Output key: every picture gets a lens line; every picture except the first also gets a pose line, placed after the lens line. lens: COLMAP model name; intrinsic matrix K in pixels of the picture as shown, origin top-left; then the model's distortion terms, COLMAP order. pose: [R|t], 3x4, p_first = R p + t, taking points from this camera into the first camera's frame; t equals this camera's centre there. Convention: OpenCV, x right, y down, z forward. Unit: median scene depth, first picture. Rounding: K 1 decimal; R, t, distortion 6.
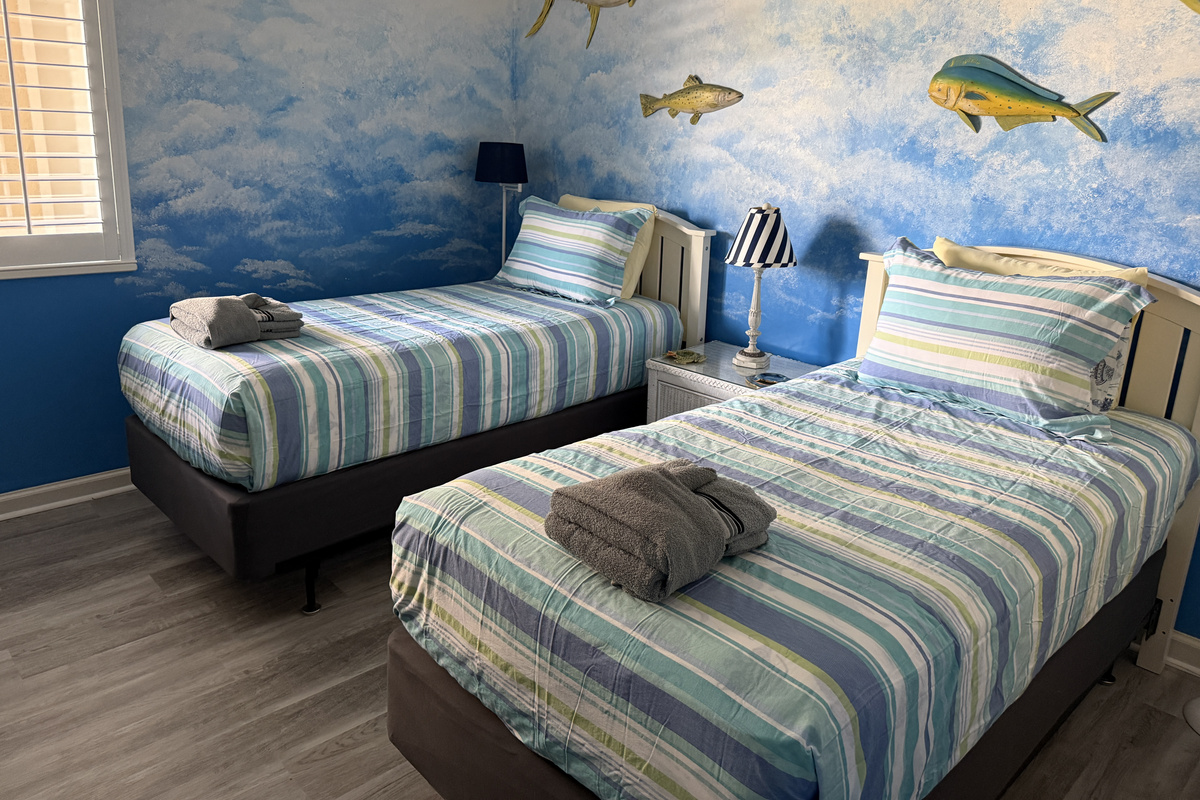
lens RADIAL K [[851.7, 0, 599.8], [0, 851.7, 353.1], [0, 0, 1]] dist [0.116286, -0.238403]
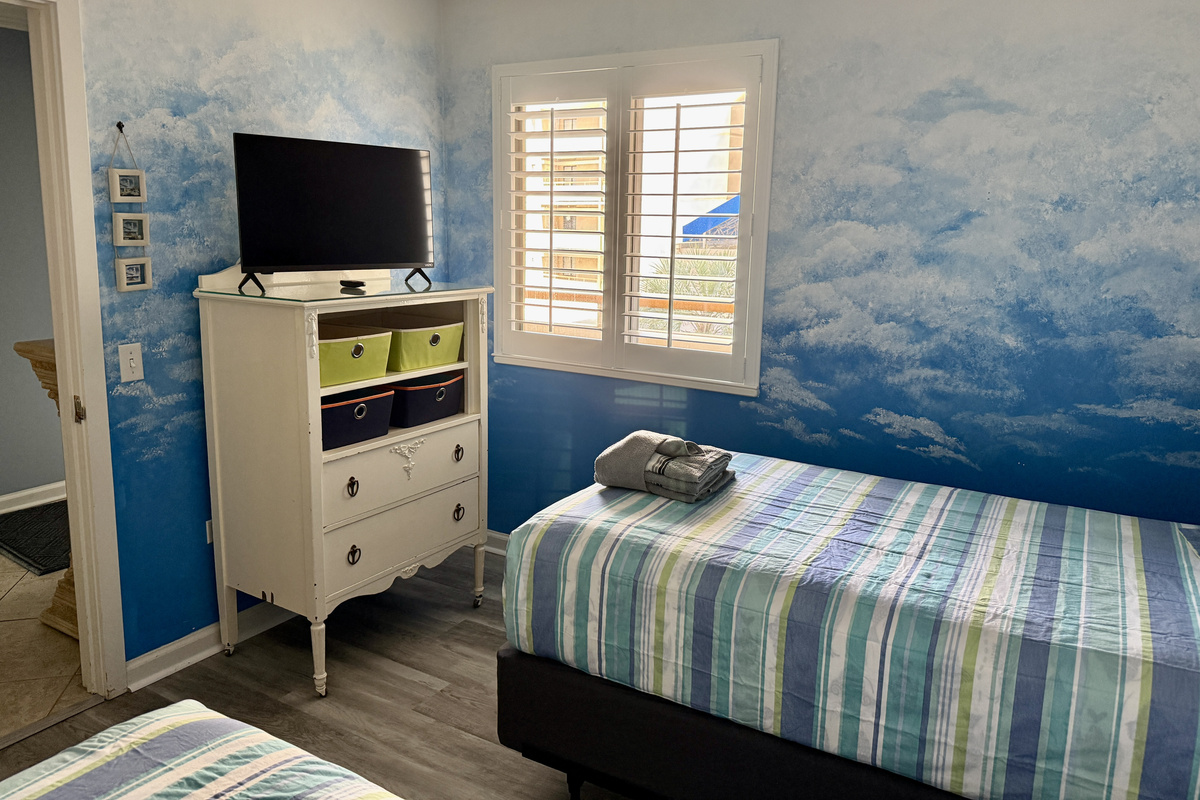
lens RADIAL K [[841.8, 0, 602.1], [0, 841.8, 357.1], [0, 0, 1]] dist [0.119889, -0.169372]
pose [[0.269935, 0.119618, -0.955420, 0.300858], [-0.245803, 0.967938, 0.051738, -0.140131], [0.930976, 0.220879, 0.290682, 0.535761]]
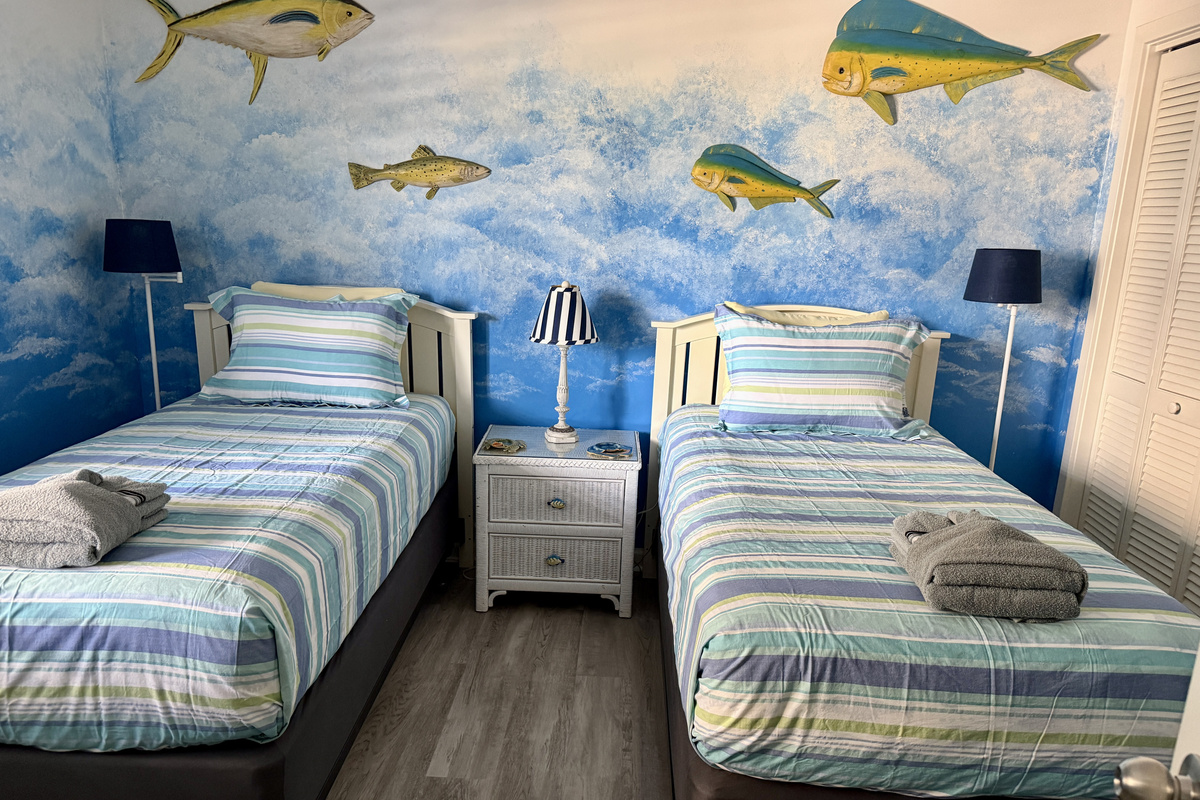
lens RADIAL K [[843.8, 0, 599.3], [0, 843.8, 459.4], [0, 0, 1]] dist [0.056537, -0.090971]
pose [[0.712128, -0.201566, 0.672491, -0.445815], [0.169180, 0.978939, 0.114266, -0.067183], [-0.681360, 0.032400, 0.731231, 0.220082]]
